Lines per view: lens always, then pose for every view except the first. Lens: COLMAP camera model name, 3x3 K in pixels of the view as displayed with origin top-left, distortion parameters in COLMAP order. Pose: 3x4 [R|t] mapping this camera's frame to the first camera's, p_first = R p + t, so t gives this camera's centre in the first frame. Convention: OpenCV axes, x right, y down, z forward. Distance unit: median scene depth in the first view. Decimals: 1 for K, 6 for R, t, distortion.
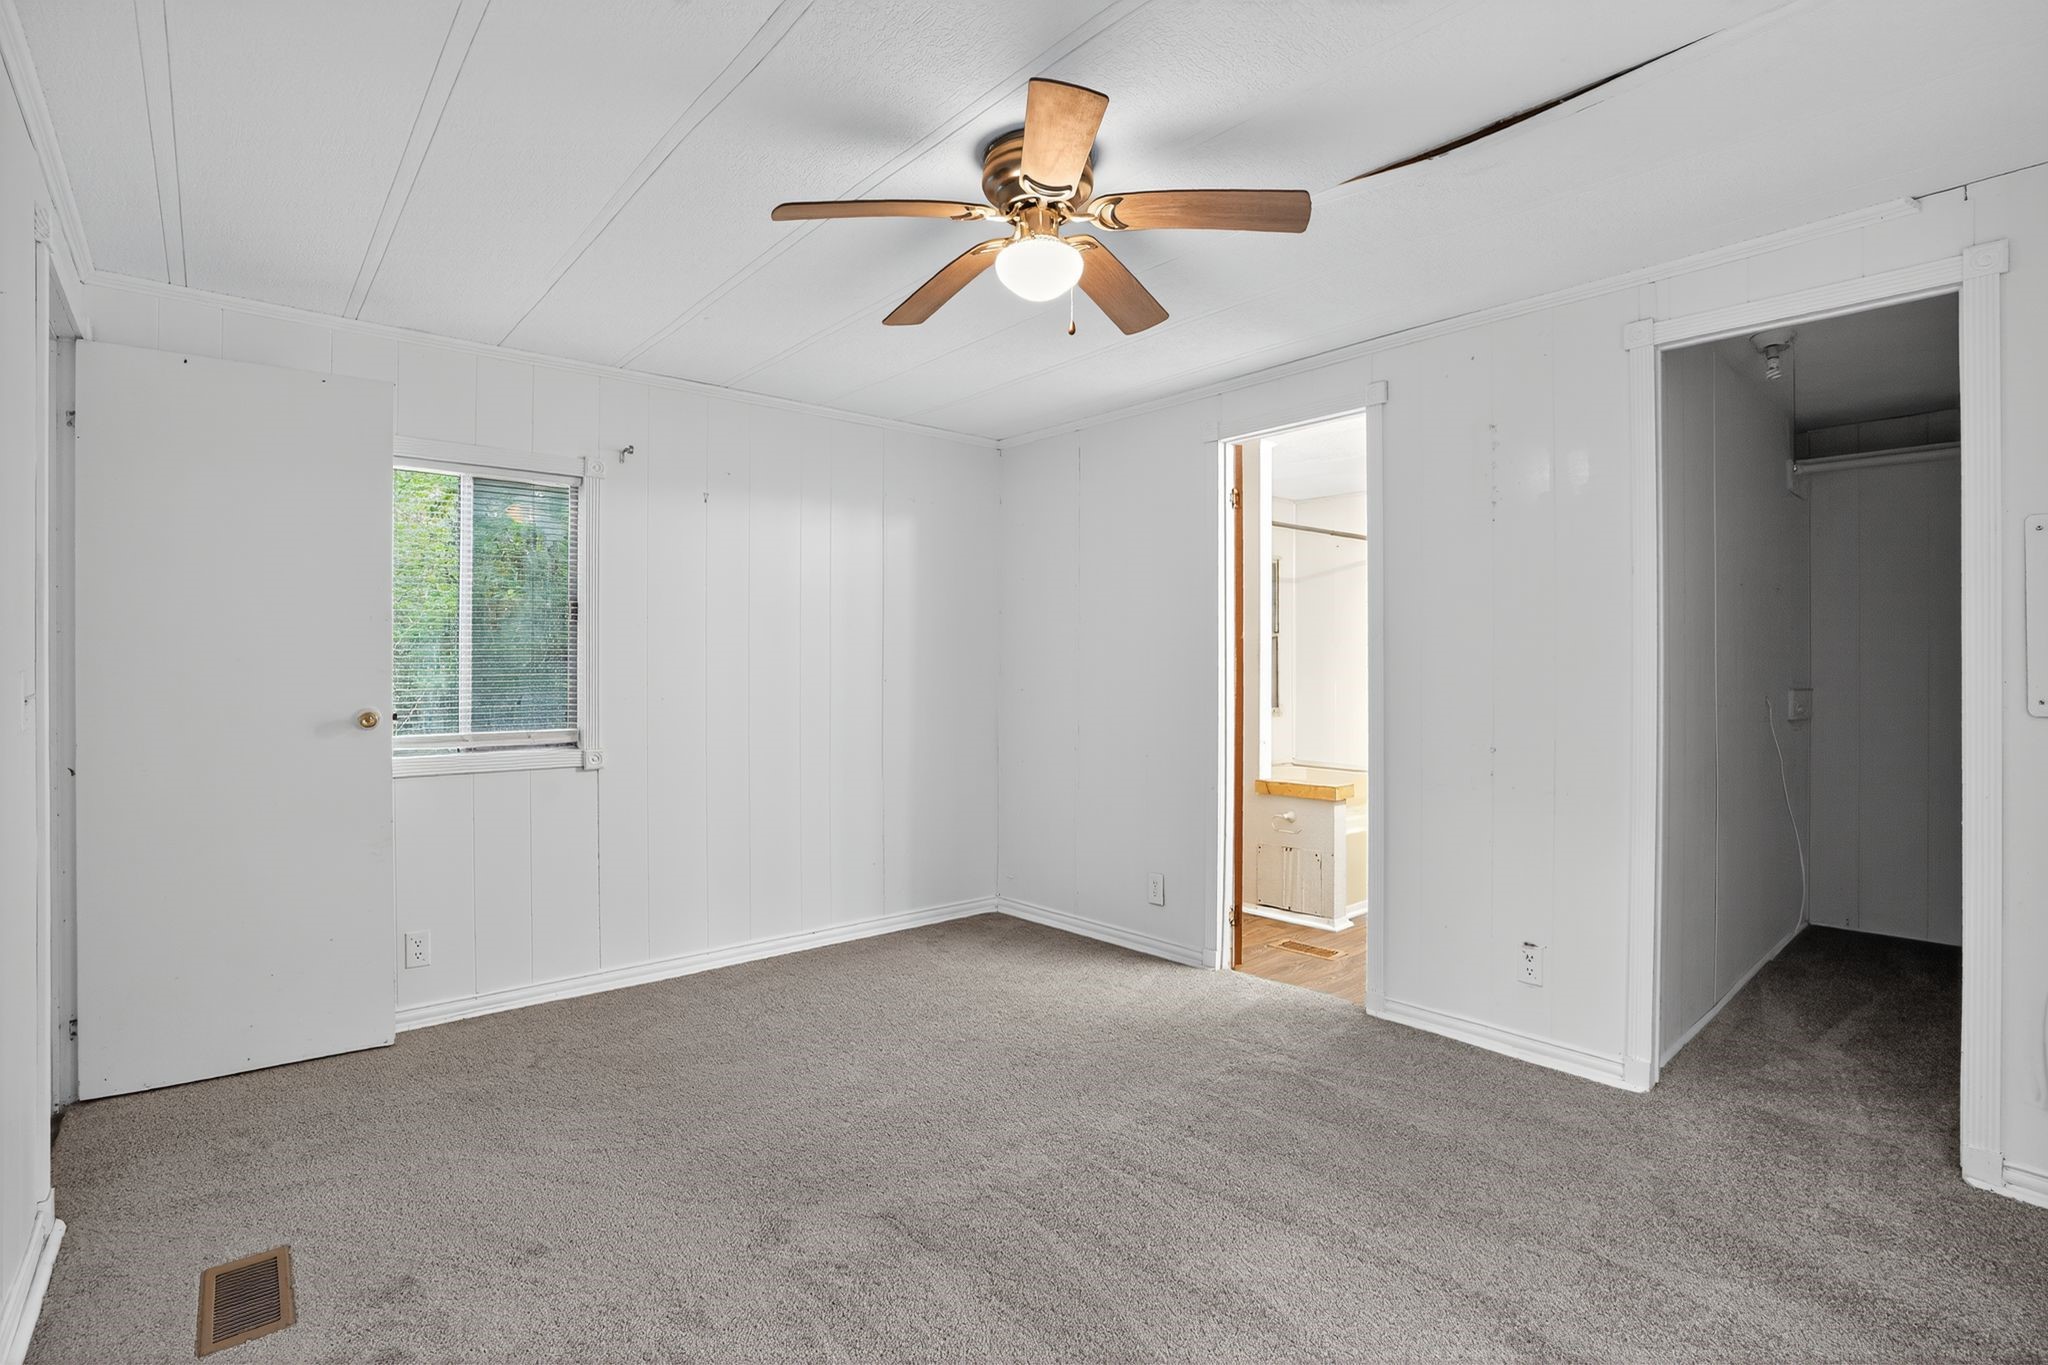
lens RADIAL K [[947.9, 0, 1030.5], [0, 947.9, 672.8], [0, 0, 1]] dist [-0.020699, 0.003858]
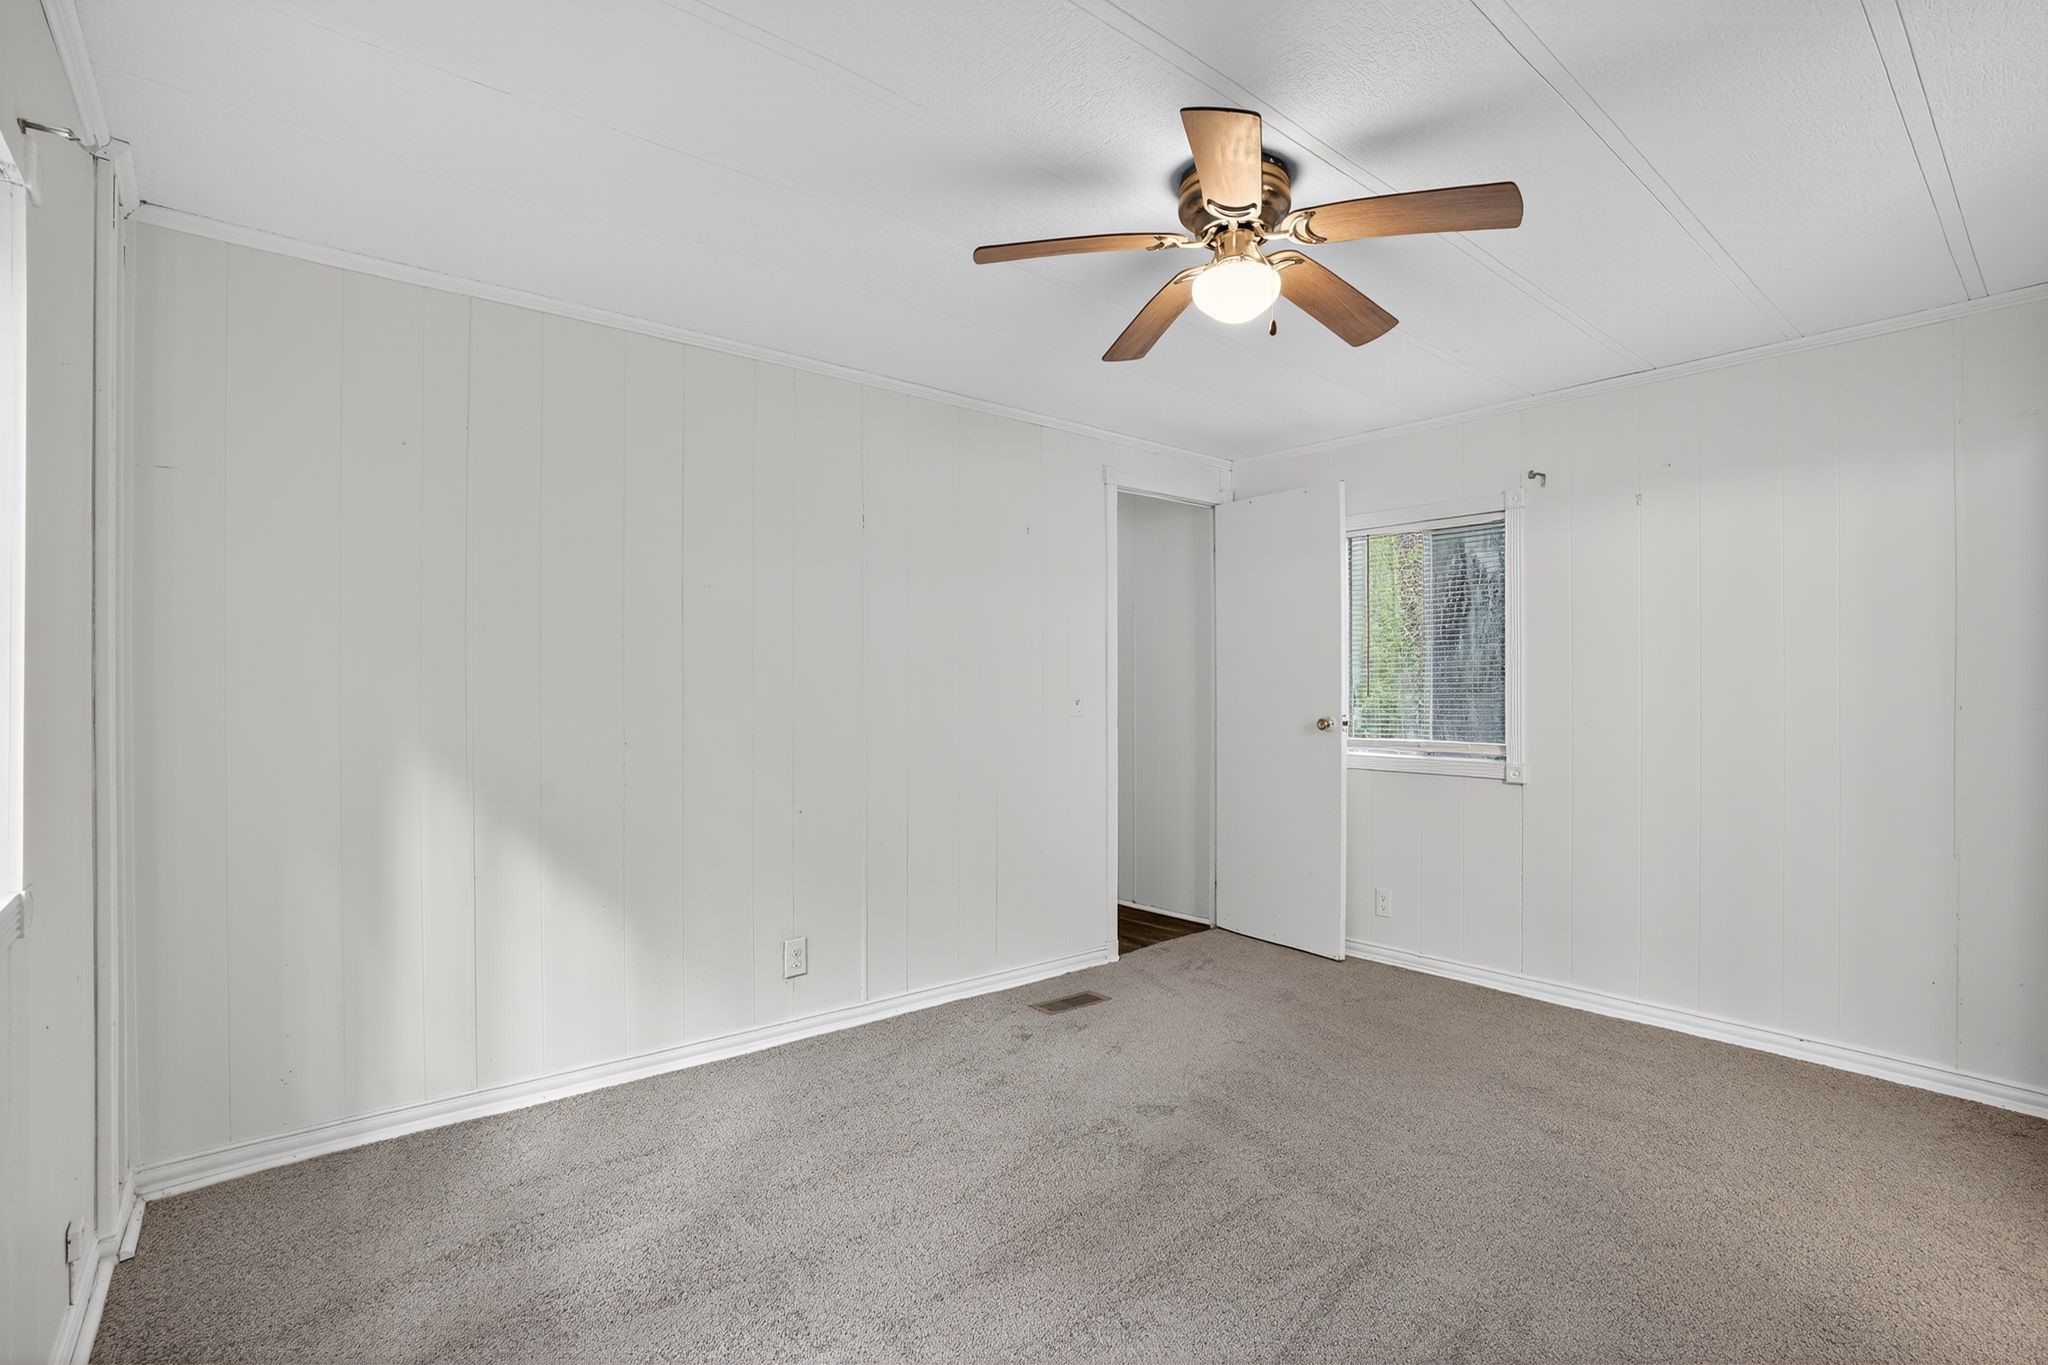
lens RADIAL K [[947.9, 0, 1010.8], [0, 947.9, 690.4], [0, 0, 1]] dist [-0.020699, 0.003858]
pose [[-0.002009, 0.005412, -0.999983, 0.613563], [0.002408, 0.999982, 0.005407, -0.009043], [0.999995, -0.002397, -0.002022, 0.449784]]
